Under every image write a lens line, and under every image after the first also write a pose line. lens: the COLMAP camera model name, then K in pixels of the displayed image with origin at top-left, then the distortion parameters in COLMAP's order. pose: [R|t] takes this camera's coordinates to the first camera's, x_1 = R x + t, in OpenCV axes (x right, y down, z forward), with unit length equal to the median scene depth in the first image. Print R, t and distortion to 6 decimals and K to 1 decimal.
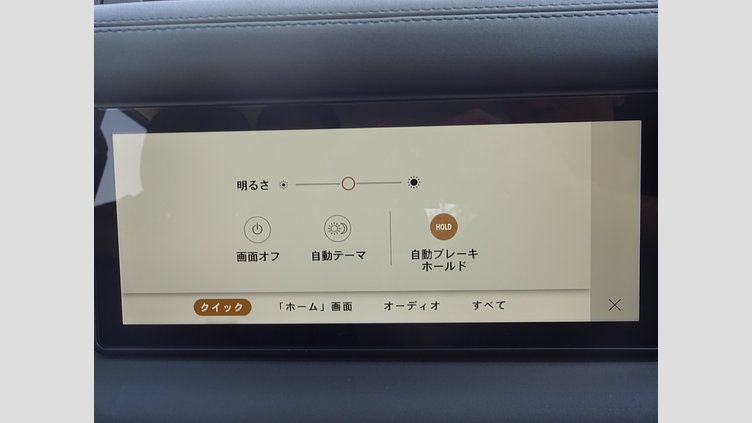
lens RADIAL K [[806.7, 0, 376.0], [0, 806.7, 211.5], [0, 0, 1]] dist [-0.003560, -0.001690]
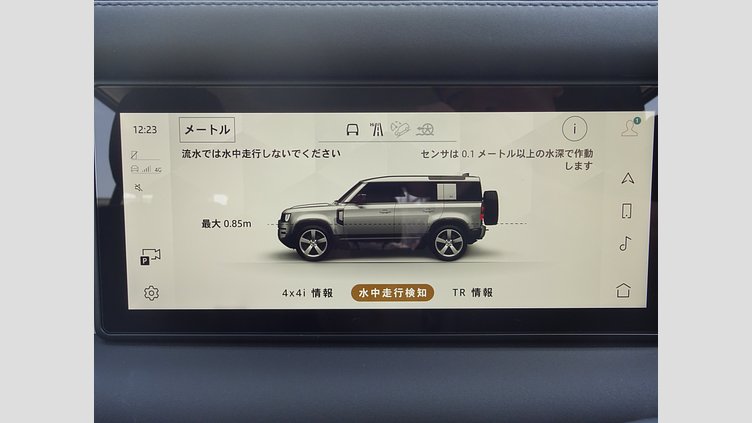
lens RADIAL K [[807.2, 0, 375.9], [0, 807.2, 232.0], [0, 0, 1]] dist [-0.003370, -0.004888]
pose [[0.996269, 0.010767, 0.085624, -0.104688], [-0.014381, 0.999026, 0.041706, 0.001493], [-0.085092, -0.042782, 0.995454, 0.009073]]
